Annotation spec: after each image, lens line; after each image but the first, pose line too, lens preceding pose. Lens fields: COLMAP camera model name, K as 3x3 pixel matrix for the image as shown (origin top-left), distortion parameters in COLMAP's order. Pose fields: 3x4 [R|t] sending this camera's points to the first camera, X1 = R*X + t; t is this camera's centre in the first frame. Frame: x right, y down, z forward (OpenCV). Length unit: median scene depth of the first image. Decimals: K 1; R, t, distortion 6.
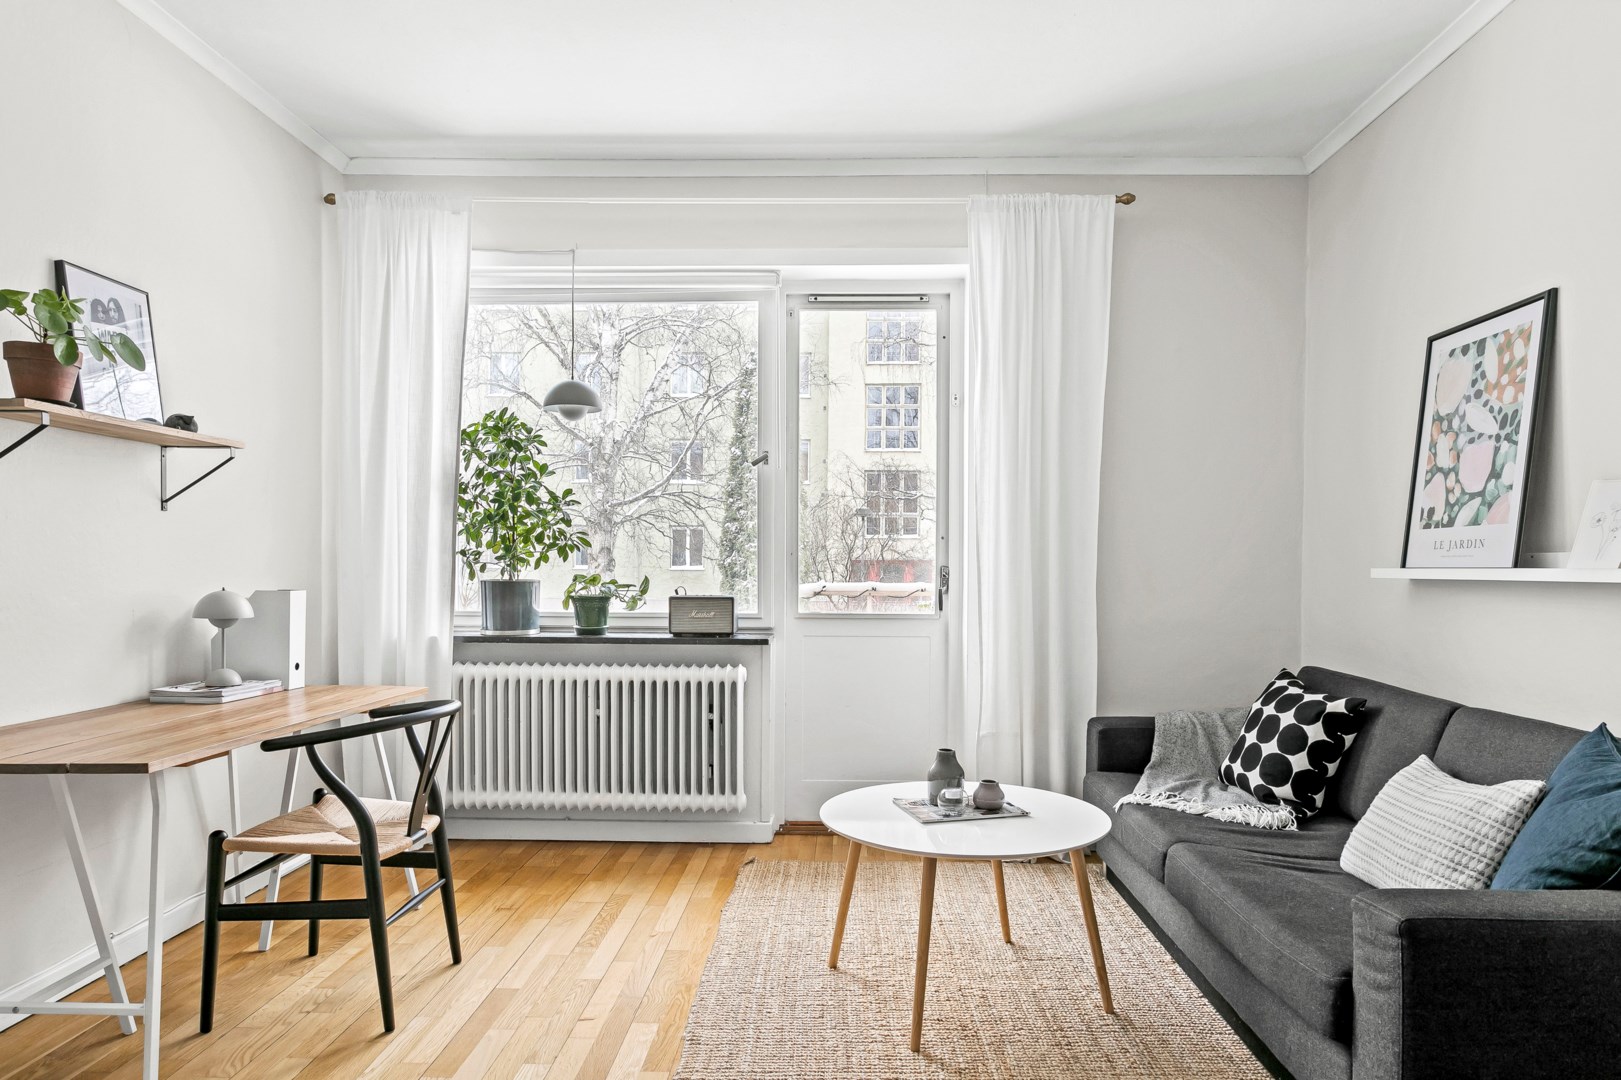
lens RADIAL K [[1023.8, 0, 818.8], [0, 1023.8, 586.6], [0, 0, 1]] dist [0.002230, 0.000952]
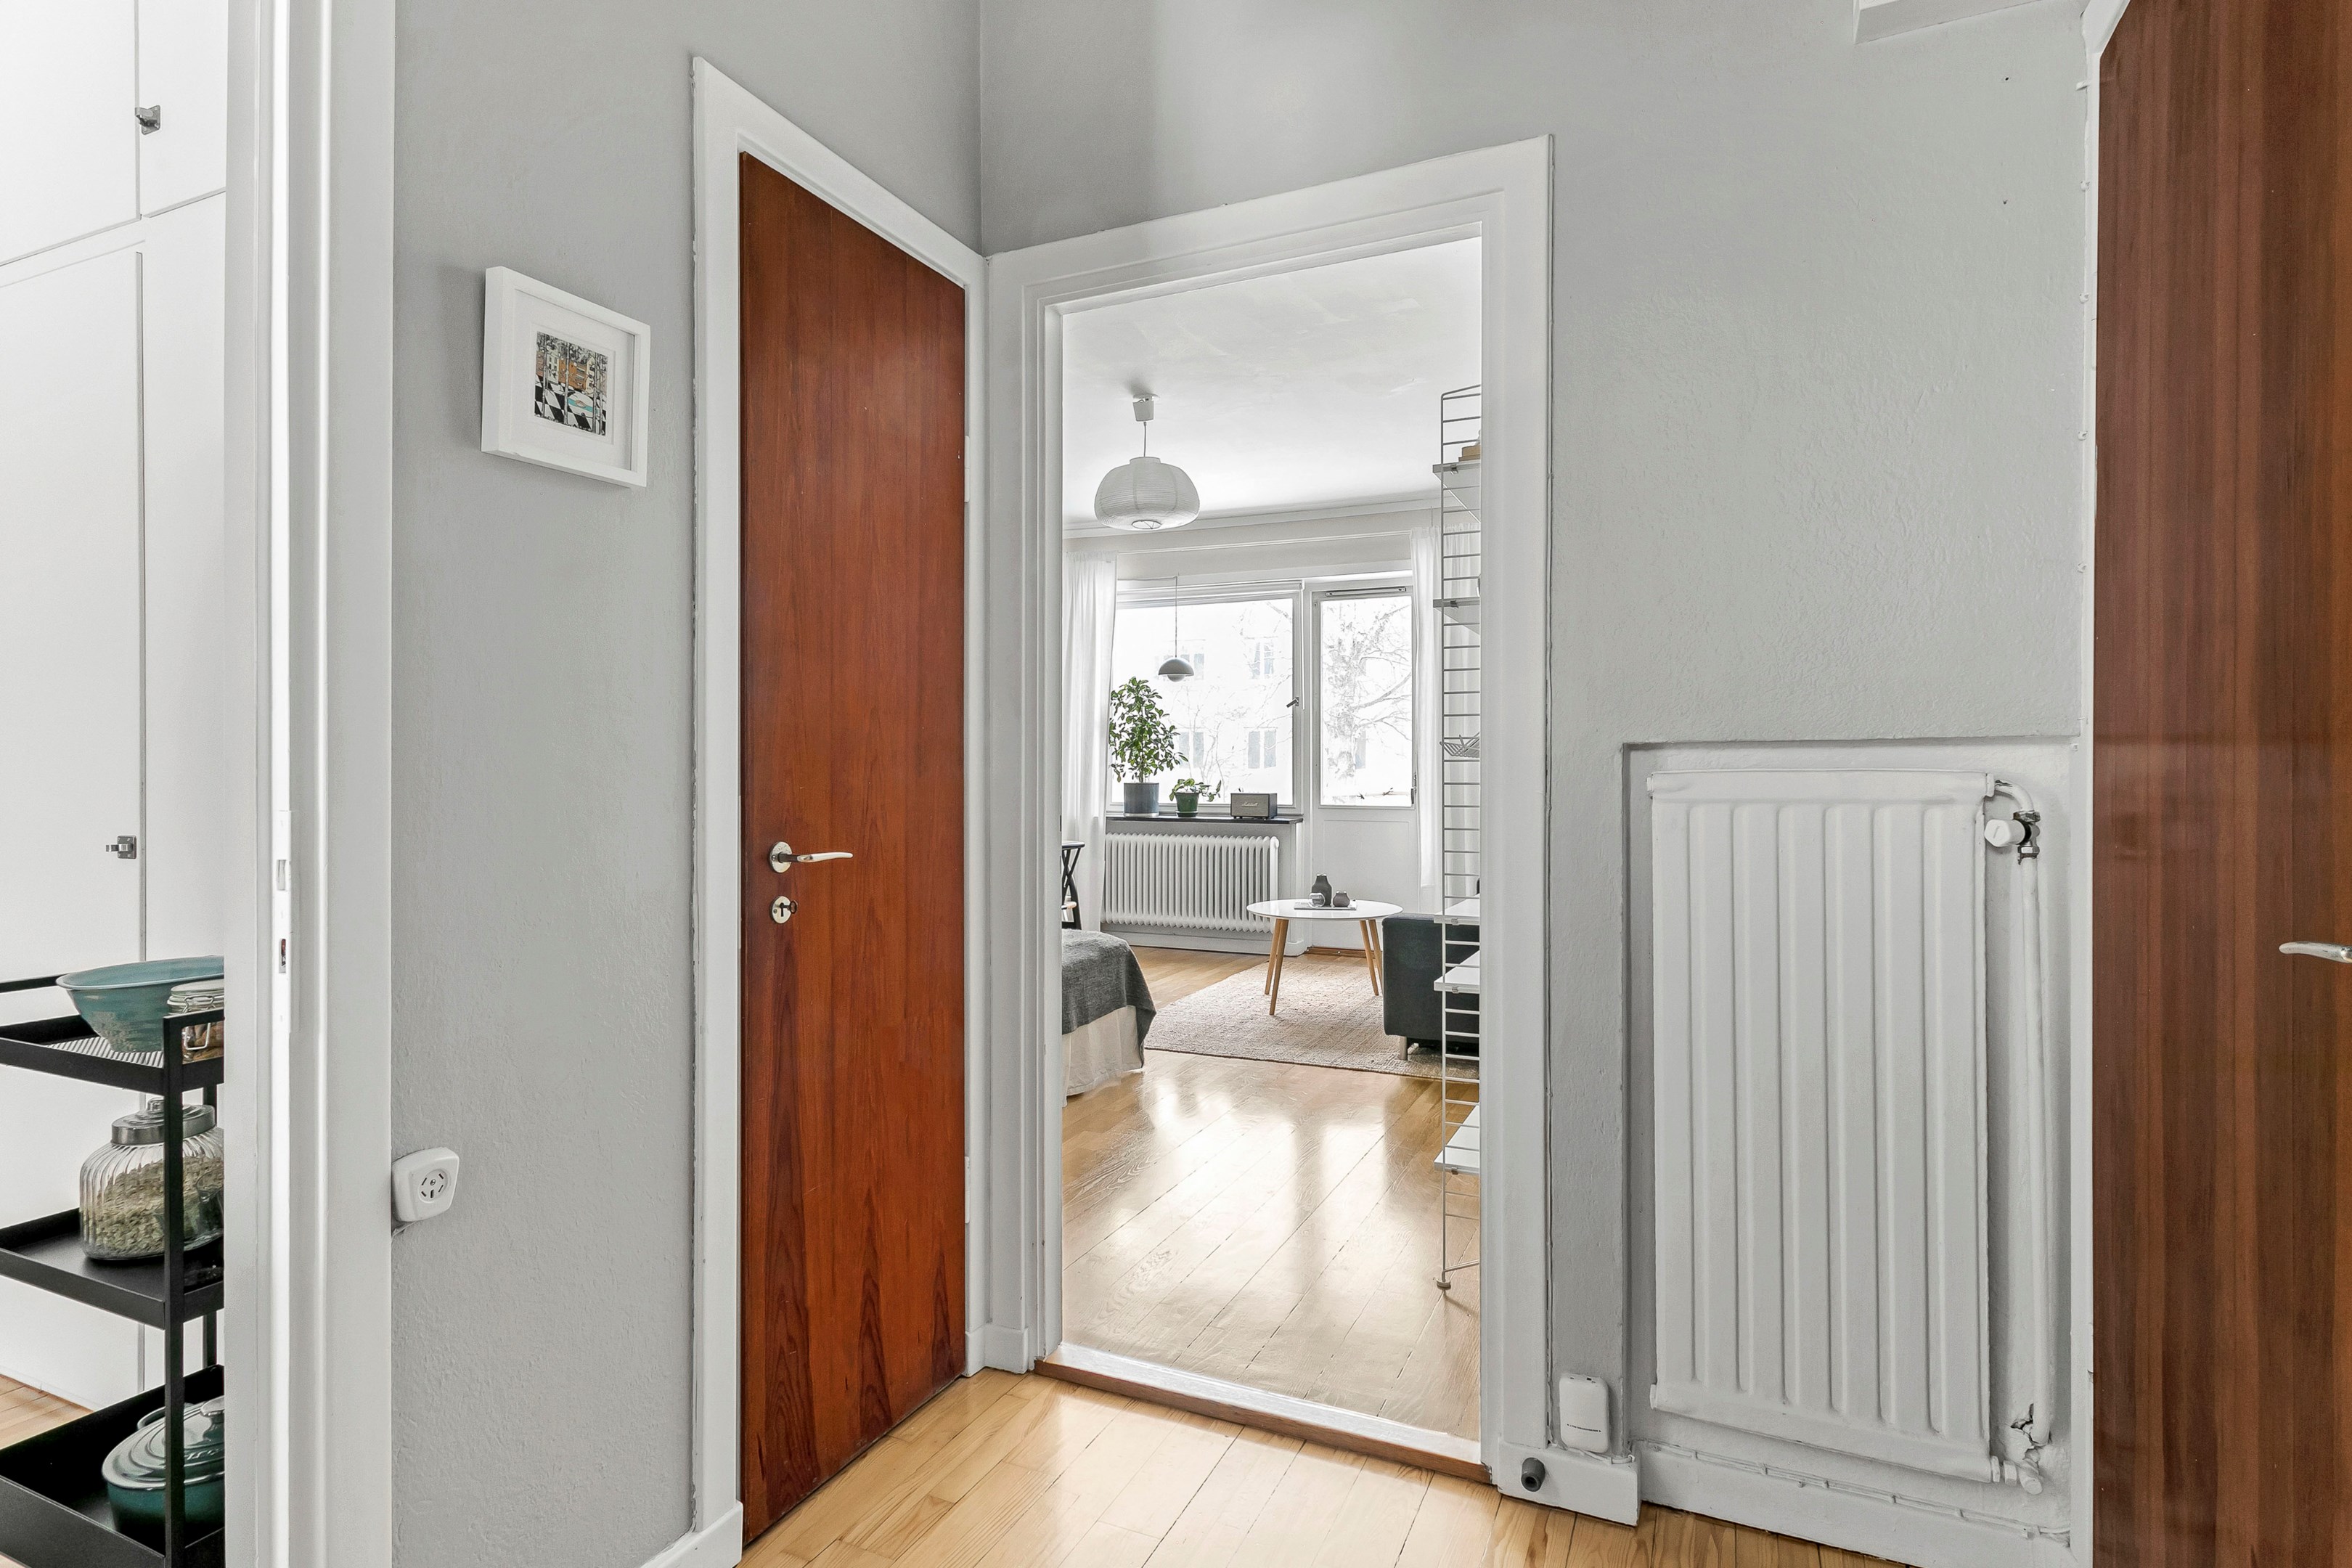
lens RADIAL K [[1215.8, 0, 1171.7], [0, 1215.8, 759.1], [0, 0, 1]] dist [-0.001498, -0.000234]
pose [[0.921600, -0.008284, -0.388052, 0.497439], [-0.002901, 0.999597, -0.028229, 0.010860], [0.388129, 0.027141, 0.921205, -0.759273]]
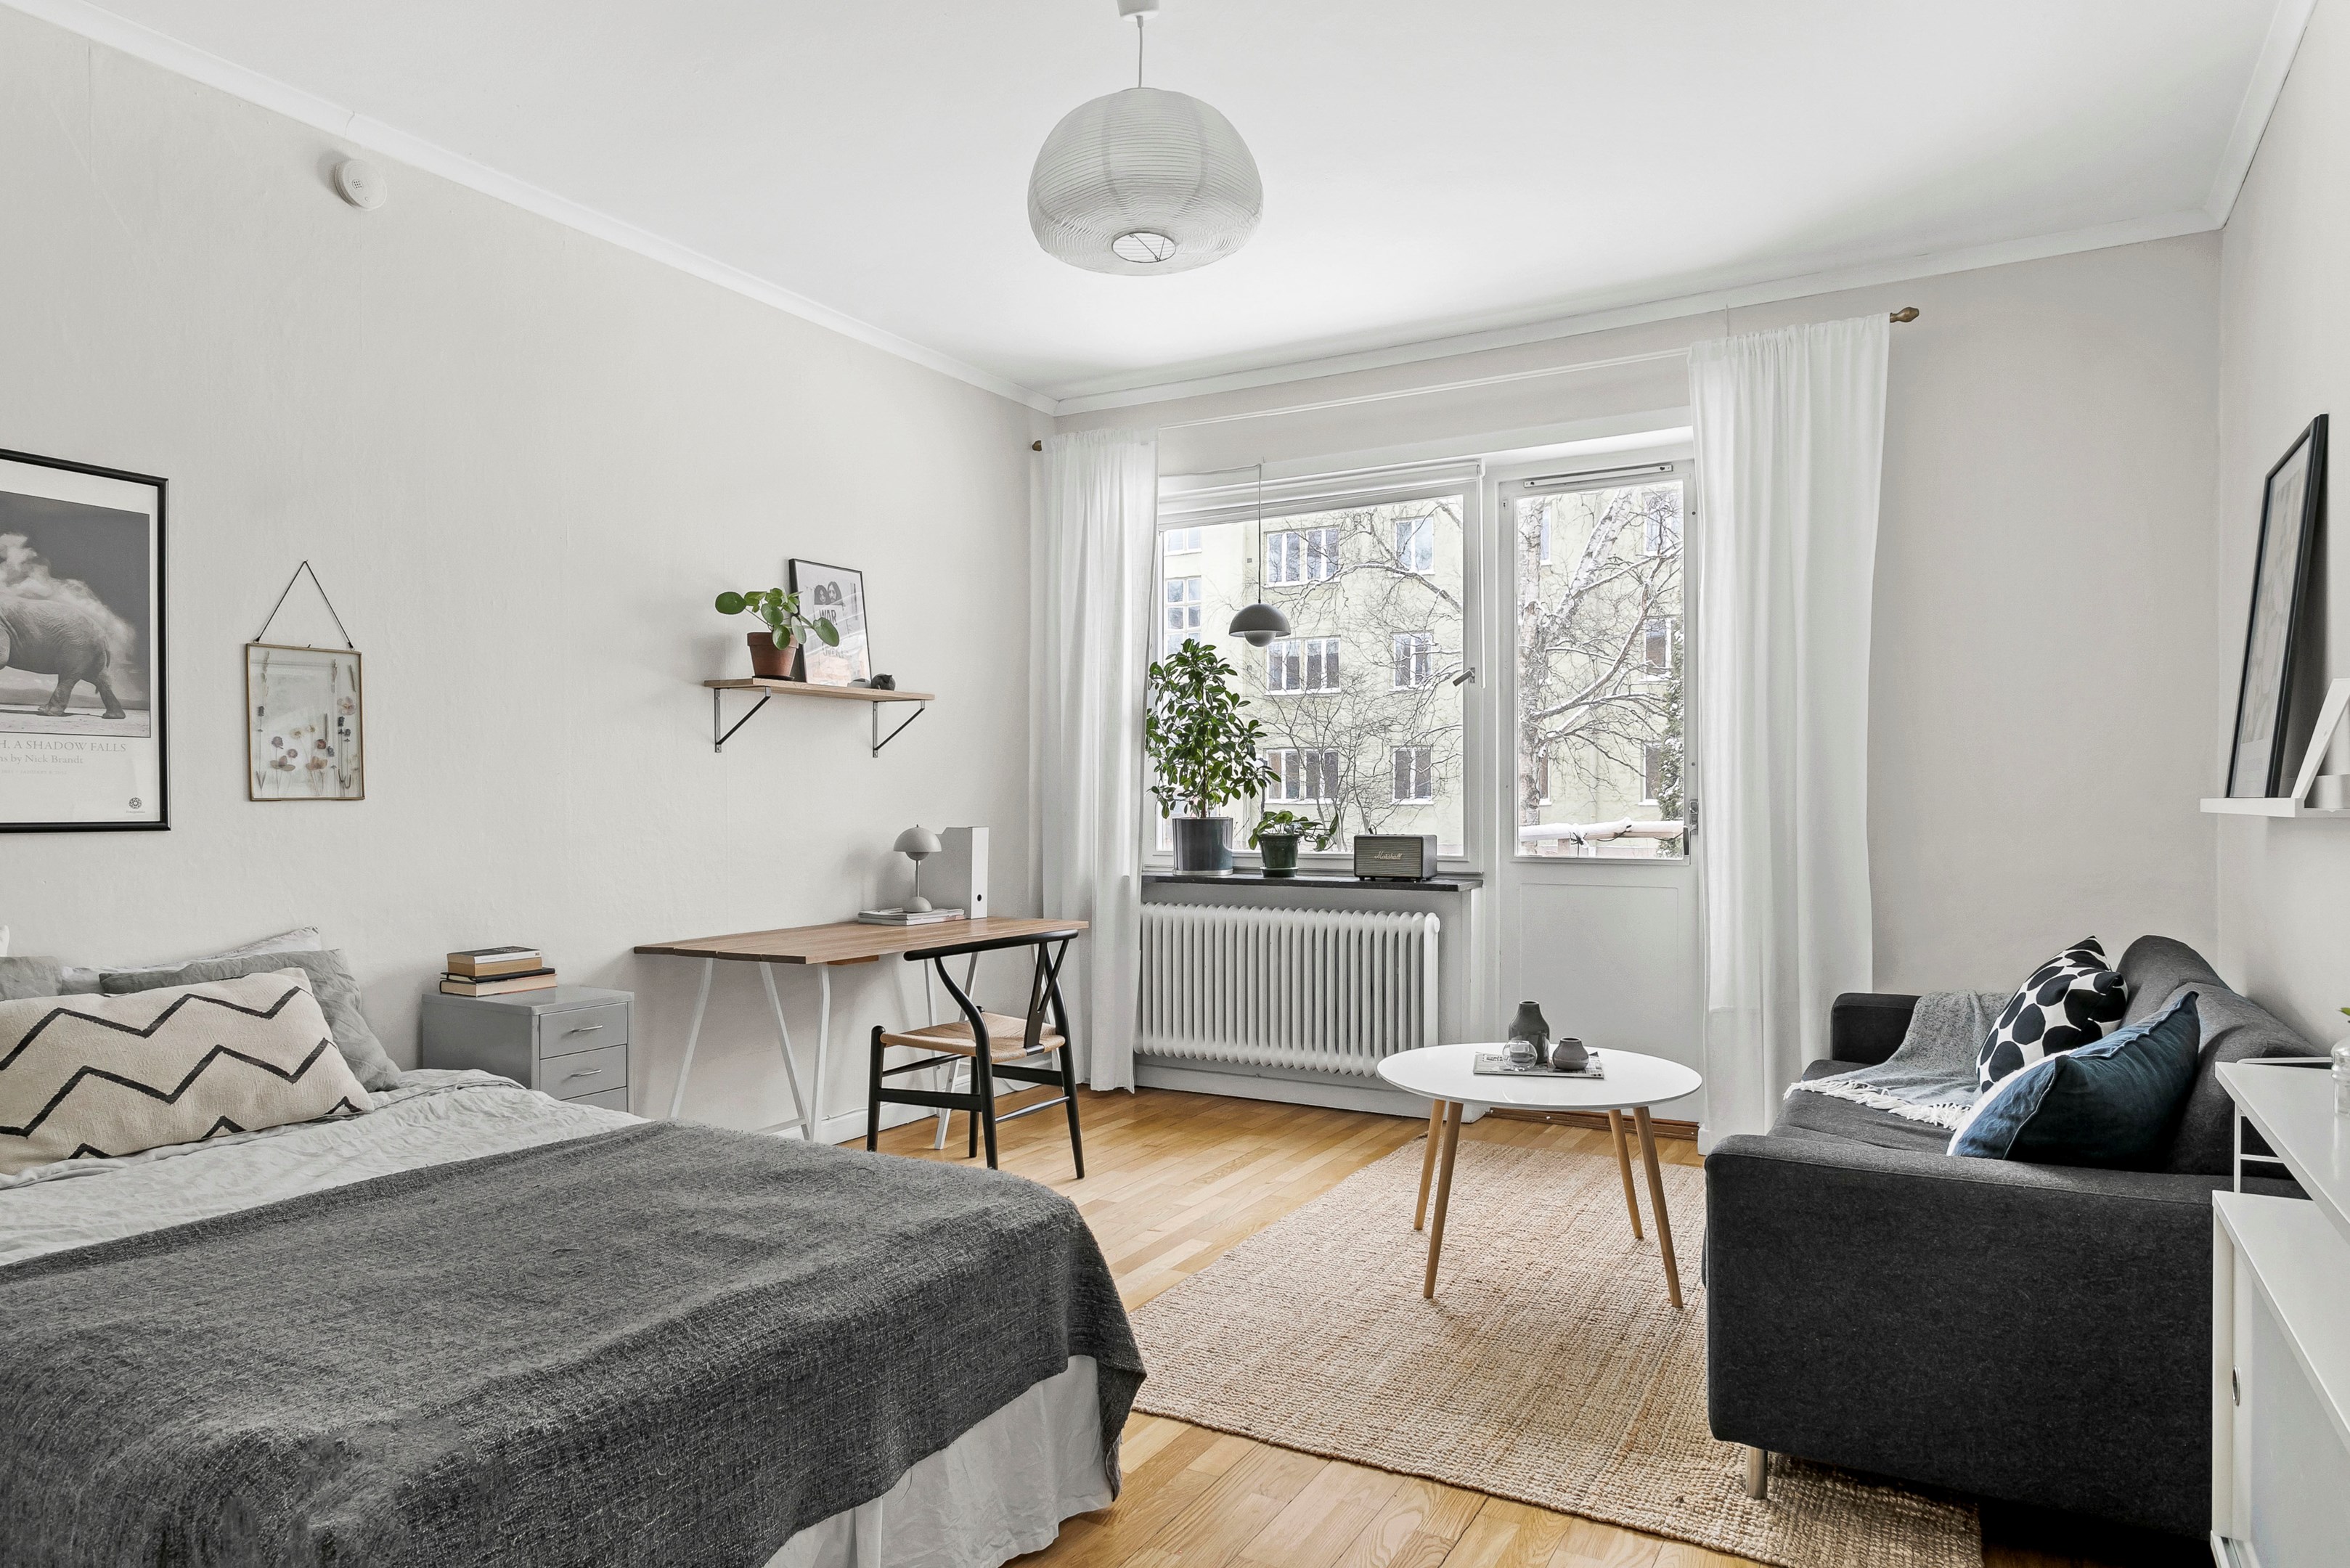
lens RADIAL K [[1446.5, 0, 1134.0], [0, 1446.5, 806.7], [0, 0, 1]] dist [0.003237, 0.003467]
pose [[0.870159, -0.005780, -0.492737, 0.314258], [-0.001872, 0.999885, -0.015034, 0.003644], [0.492767, 0.014004, 0.870048, -0.203791]]
